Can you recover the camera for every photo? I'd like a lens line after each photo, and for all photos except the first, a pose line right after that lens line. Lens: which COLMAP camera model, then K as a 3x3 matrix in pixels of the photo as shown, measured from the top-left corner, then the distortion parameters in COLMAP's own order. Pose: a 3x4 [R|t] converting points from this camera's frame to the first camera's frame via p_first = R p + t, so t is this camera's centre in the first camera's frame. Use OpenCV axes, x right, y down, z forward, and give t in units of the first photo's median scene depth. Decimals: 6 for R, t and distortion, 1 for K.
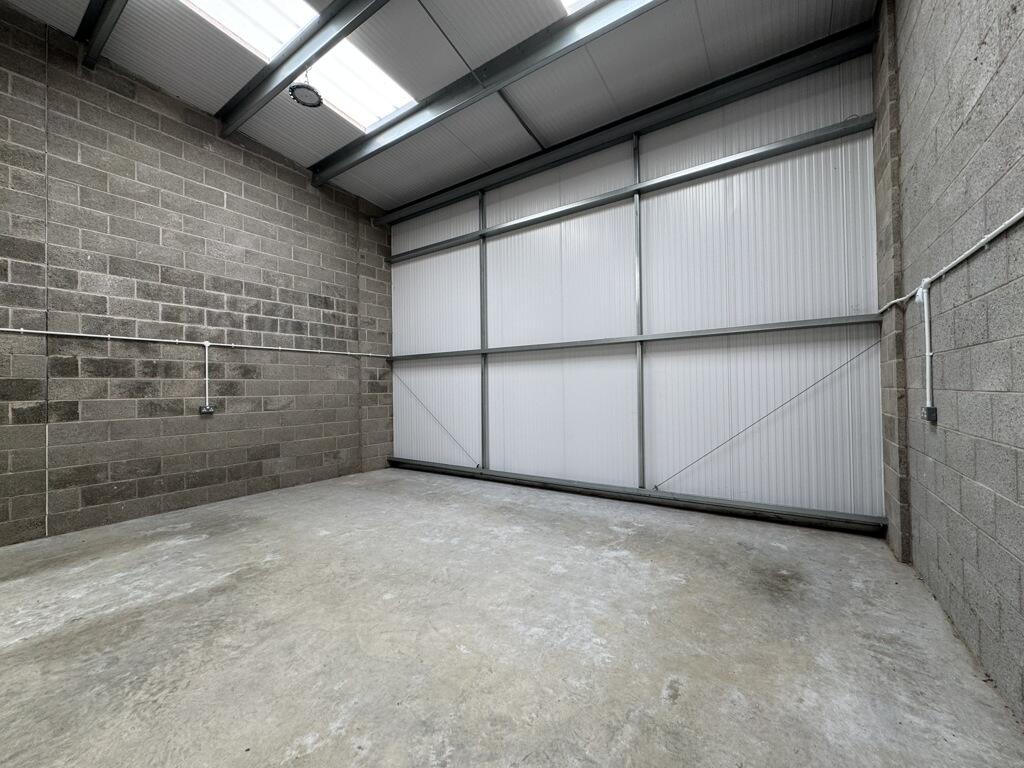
lens RADIAL K [[412.2, 0, 510.5], [0, 412.2, 383.8], [0, 0, 1]] dist [-0.001826, -0.000124]
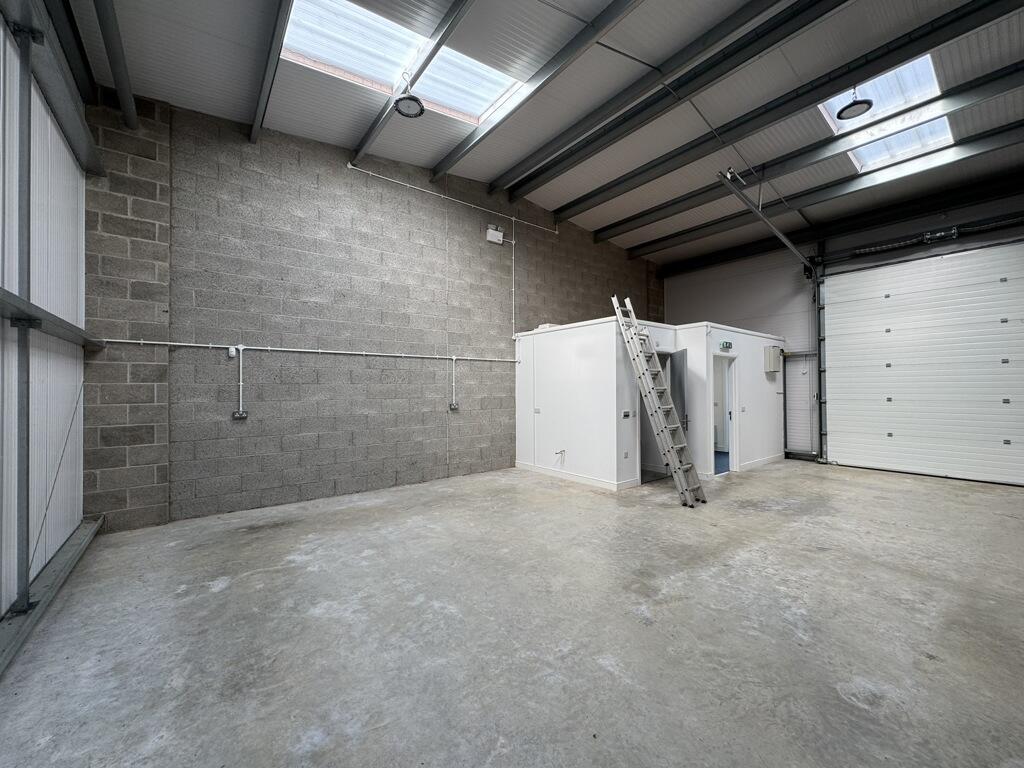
lens RADIAL K [[405.2, 0, 510.8], [0, 405.2, 383.7], [0, 0, 1]] dist [-0.001761, 0.000444]
pose [[-0.953806, 0.025016, 0.299379, -0.601202], [0.017446, 0.999458, -0.027930, 0.001777], [-0.299915, -0.021417, -0.953725, 1.881166]]
